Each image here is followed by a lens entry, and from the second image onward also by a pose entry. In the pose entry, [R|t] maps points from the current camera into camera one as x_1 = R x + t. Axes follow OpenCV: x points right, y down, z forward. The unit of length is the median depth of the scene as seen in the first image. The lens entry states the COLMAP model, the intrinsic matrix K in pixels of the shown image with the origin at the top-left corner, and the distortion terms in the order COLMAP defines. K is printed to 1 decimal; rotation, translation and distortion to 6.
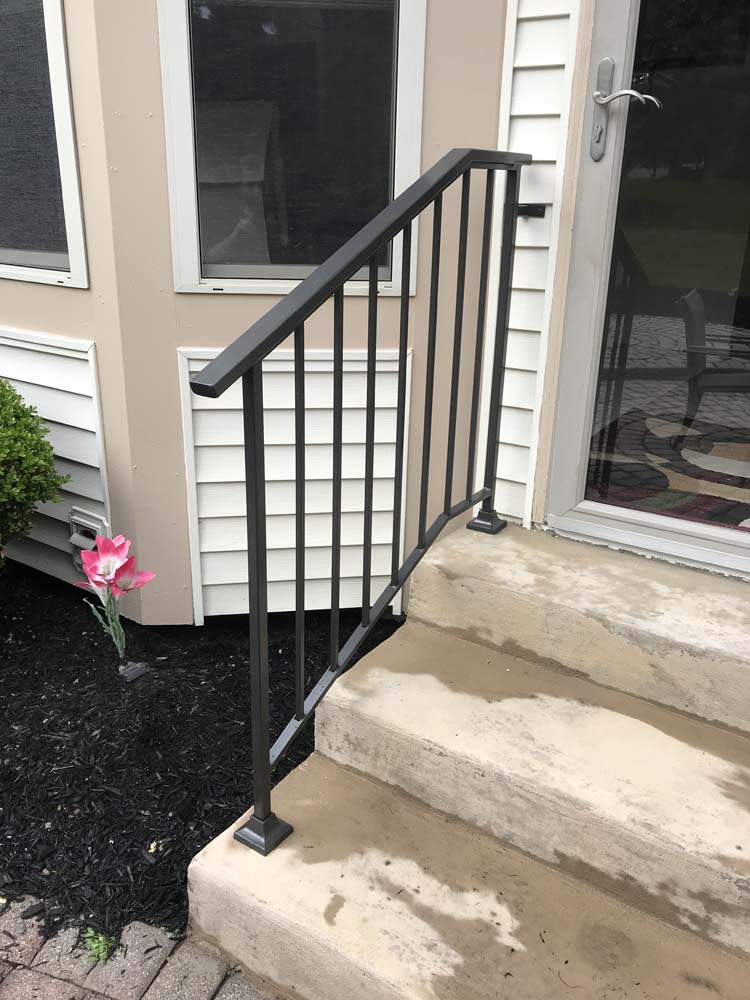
lens RADIAL K [[822.6, 0, 377.3], [0, 822.6, 499.3], [0, 0, 1]] dist [0.018243, -0.026833]
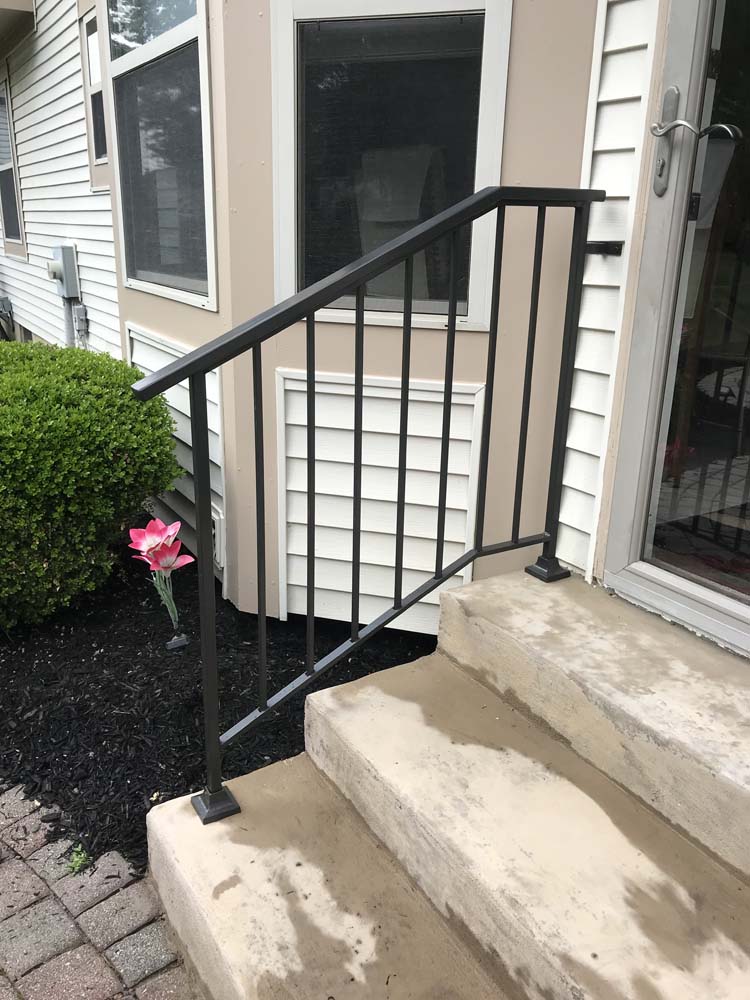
lens RADIAL K [[822.6, 0, 375.6], [0, 822.6, 501.0], [0, 0, 1]] dist [0.018243, -0.026833]
pose [[0.907707, 0.131385, -0.398506, 0.399993], [-0.148786, 0.988785, -0.012904, -0.010867], [0.392341, 0.071005, 0.917075, 0.047513]]
